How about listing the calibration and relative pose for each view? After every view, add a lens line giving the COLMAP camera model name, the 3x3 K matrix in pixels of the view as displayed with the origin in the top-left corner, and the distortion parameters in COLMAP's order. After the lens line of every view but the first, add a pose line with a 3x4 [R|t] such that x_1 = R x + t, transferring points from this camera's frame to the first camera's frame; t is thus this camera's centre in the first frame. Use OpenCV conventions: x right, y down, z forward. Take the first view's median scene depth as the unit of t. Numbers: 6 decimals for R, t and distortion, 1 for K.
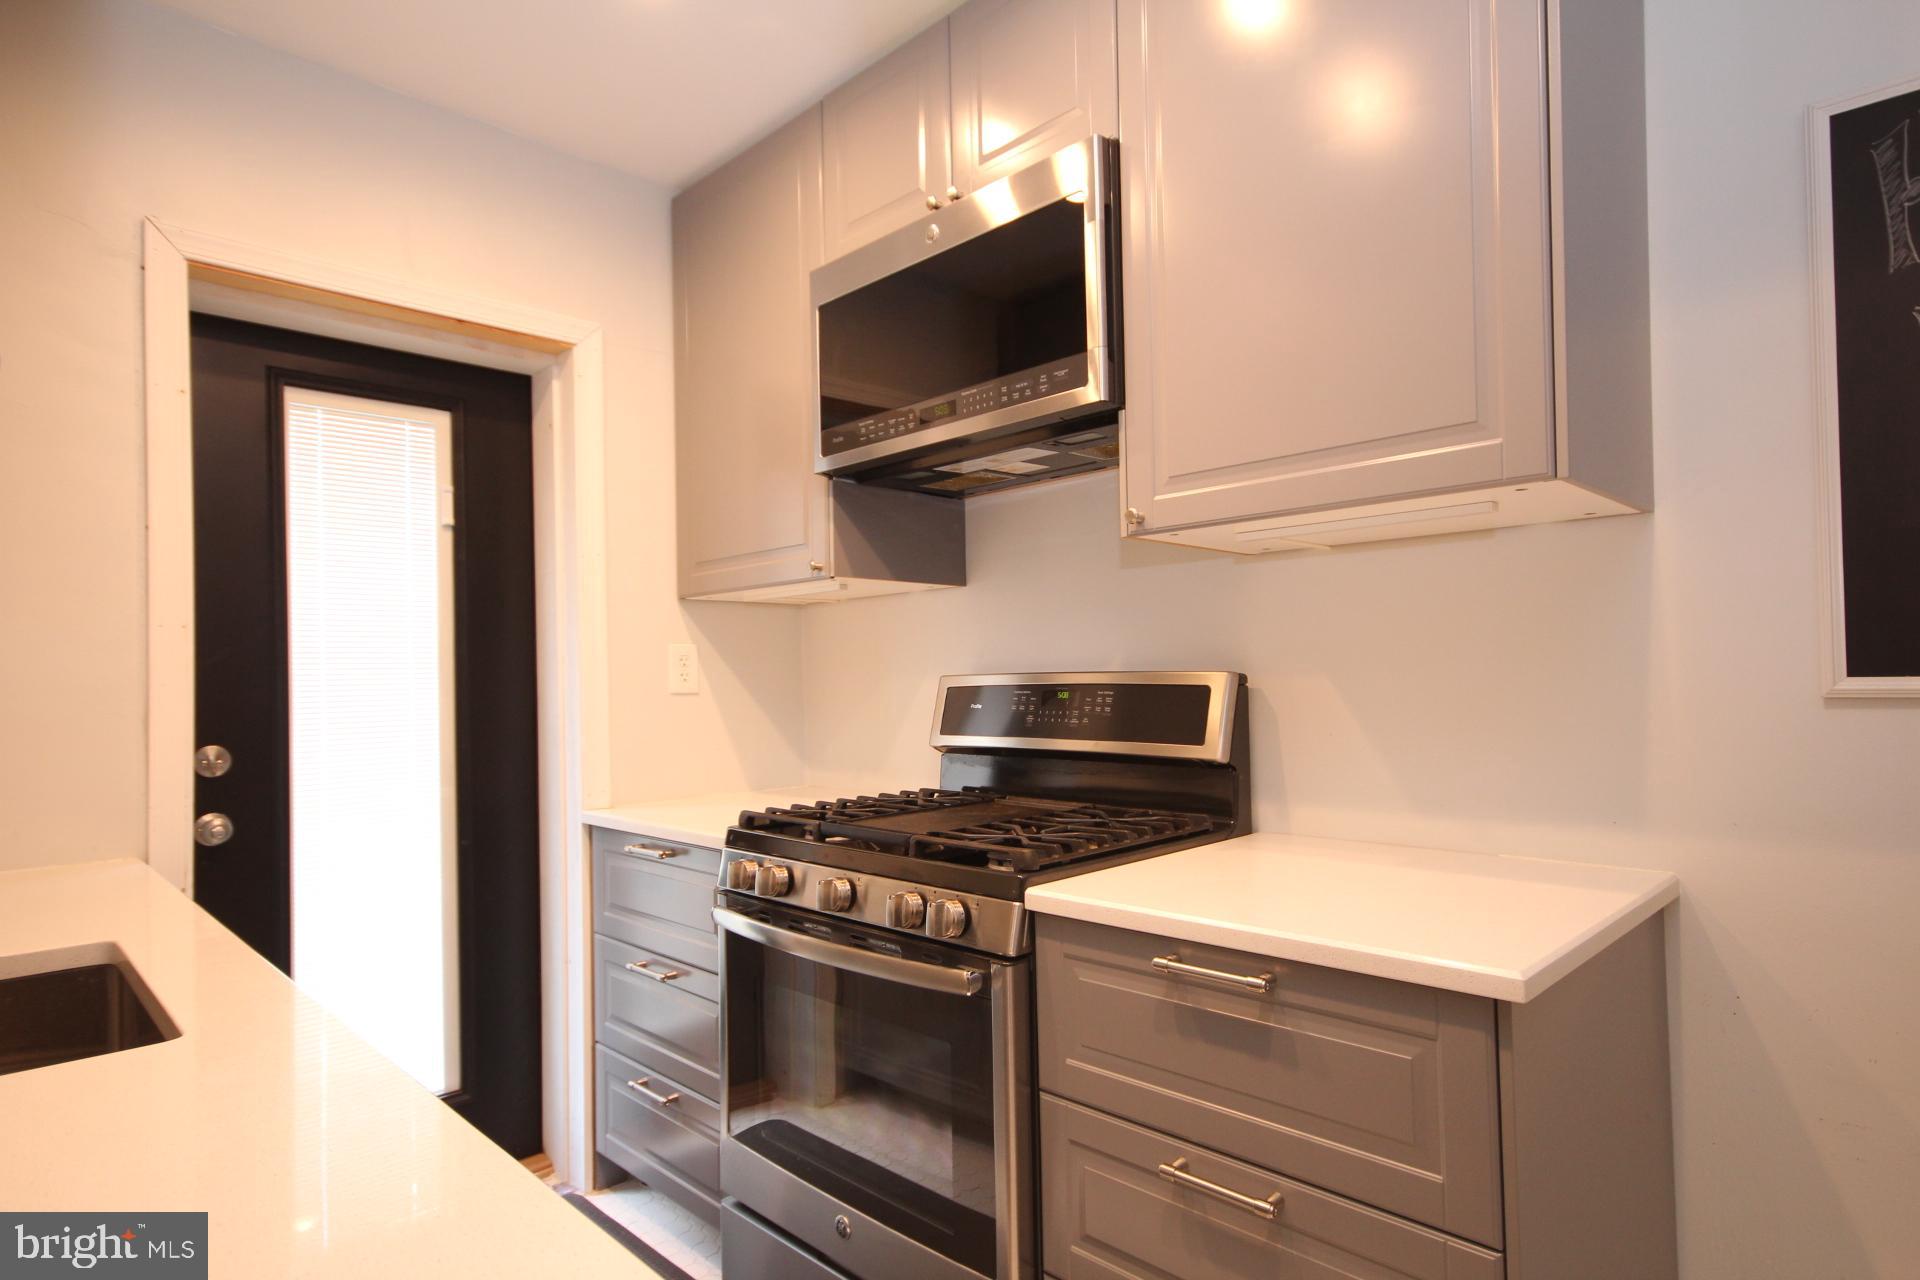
lens RADIAL K [[1042.9, 0, 960.0], [0, 1042.9, 640.0], [0, 0, 1]] dist [0.000457, 0.000077]
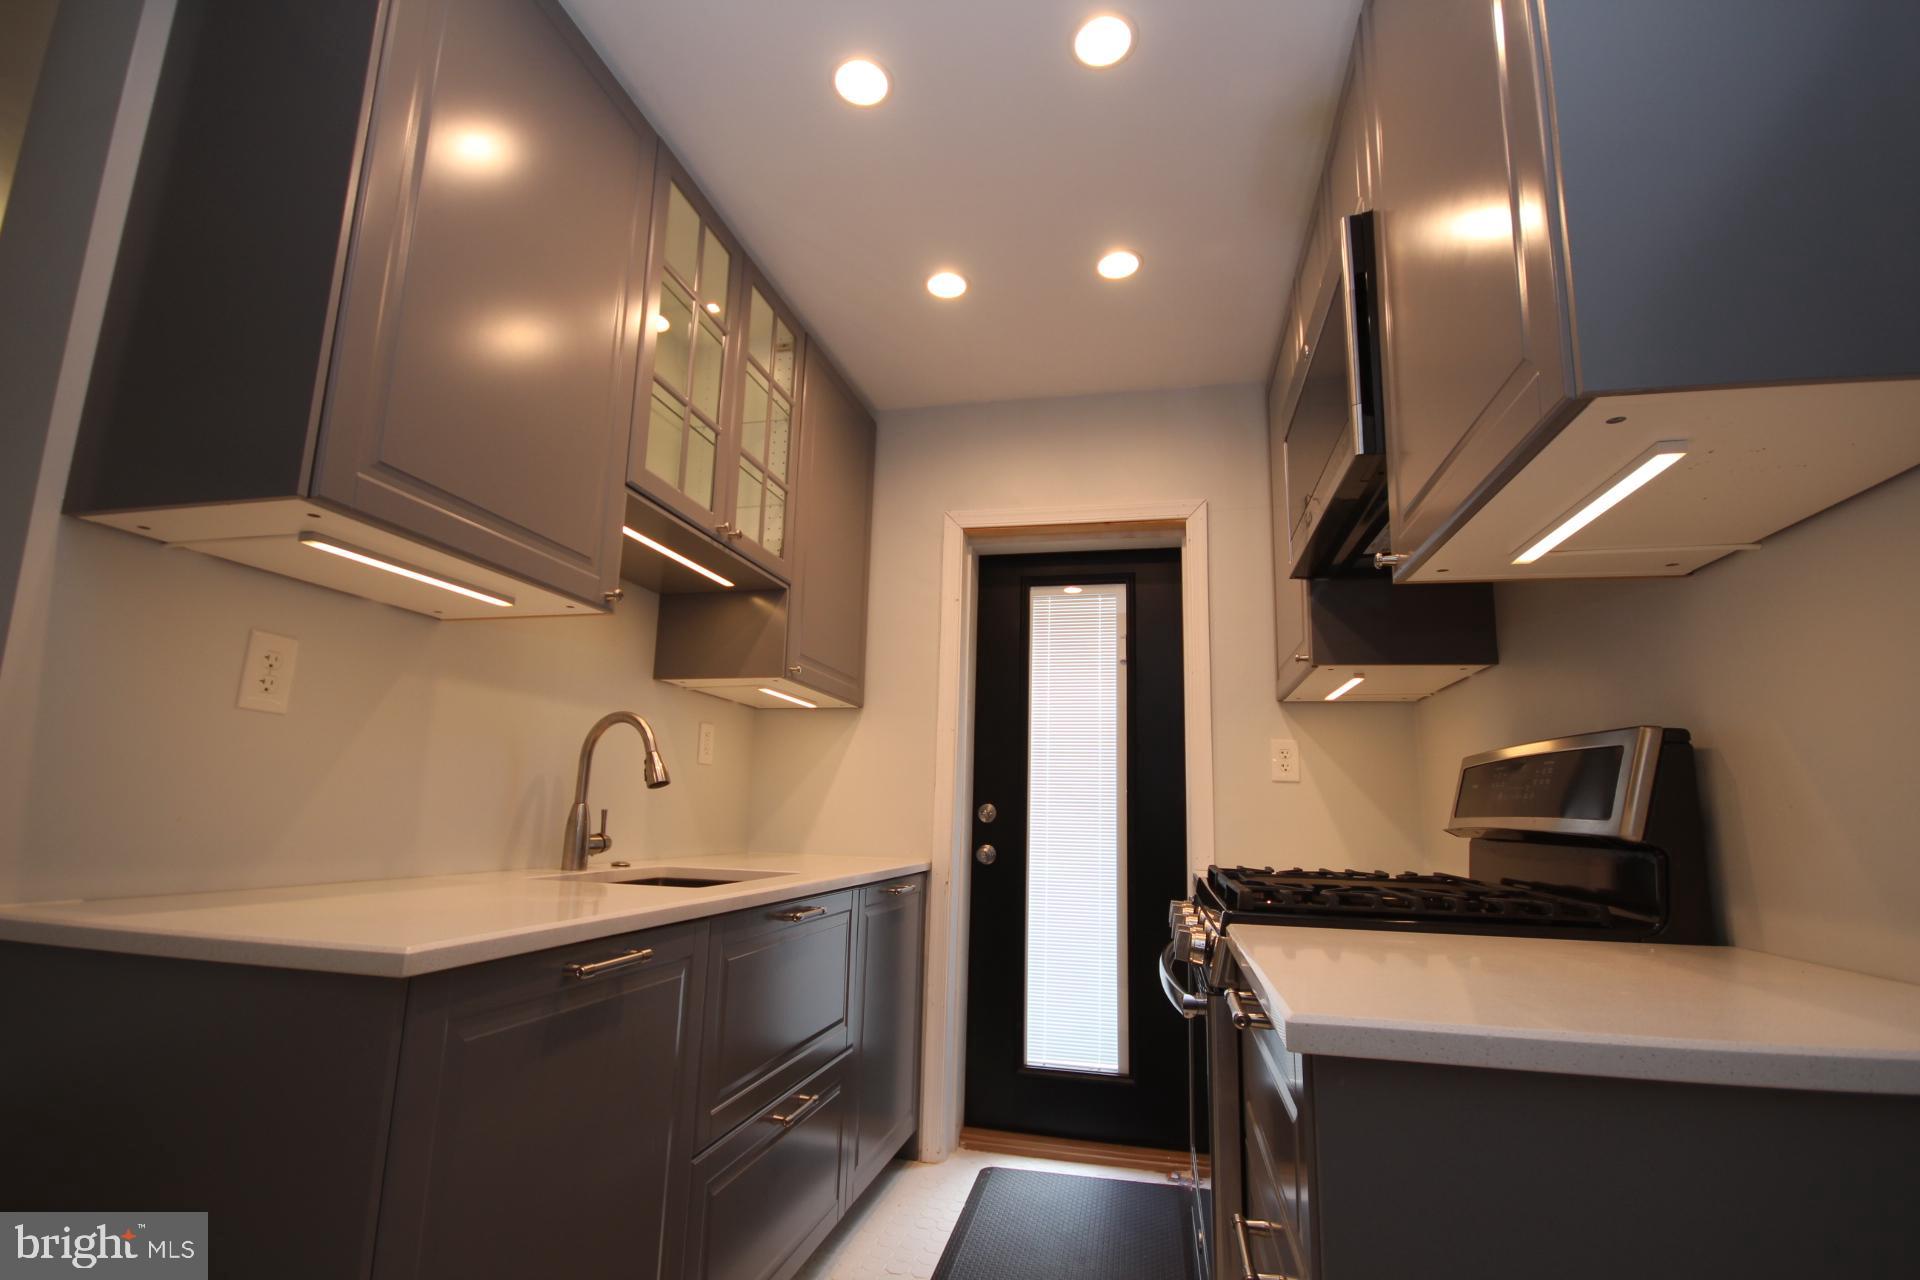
lens RADIAL K [[877.5, 0, 960.0], [0, 877.5, 640.0], [0, 0, 1]] dist [0.003420, -0.011625]
pose [[0.542087, -0.128889, -0.830379, 0.457459], [-0.007501, 0.987386, -0.158156, 0.064083], [0.840289, 0.091963, 0.534282, 0.176339]]
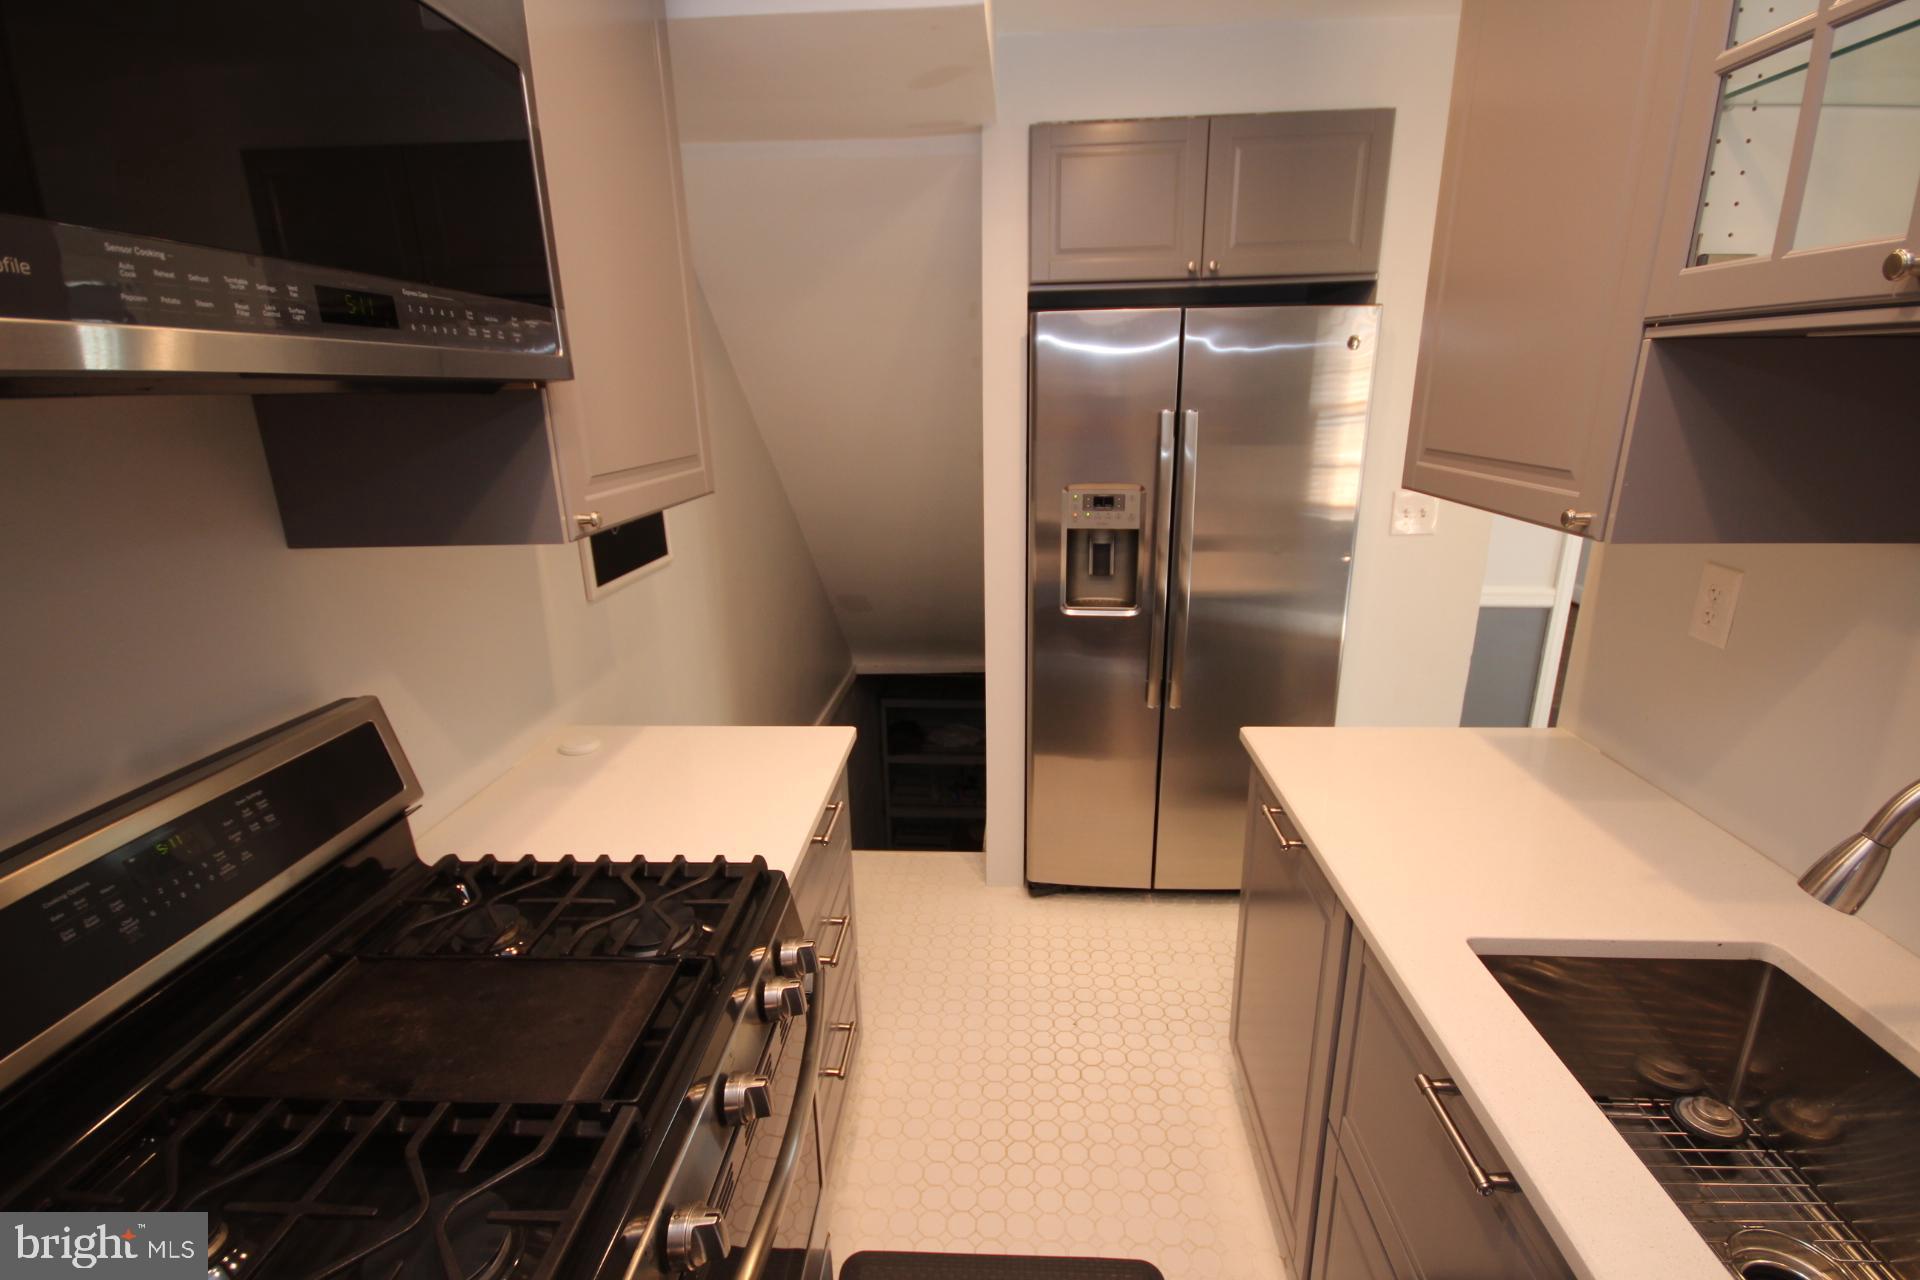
lens RADIAL K [[877.5, 0, 960.0], [0, 877.5, 640.0], [0, 0, 1]] dist [0.003420, -0.011625]
pose [[-0.666313, -0.165646, 0.727041, -0.449941], [0.009787, 0.972987, 0.230651, -0.139245], [-0.745608, 0.160802, -0.646693, 0.934810]]
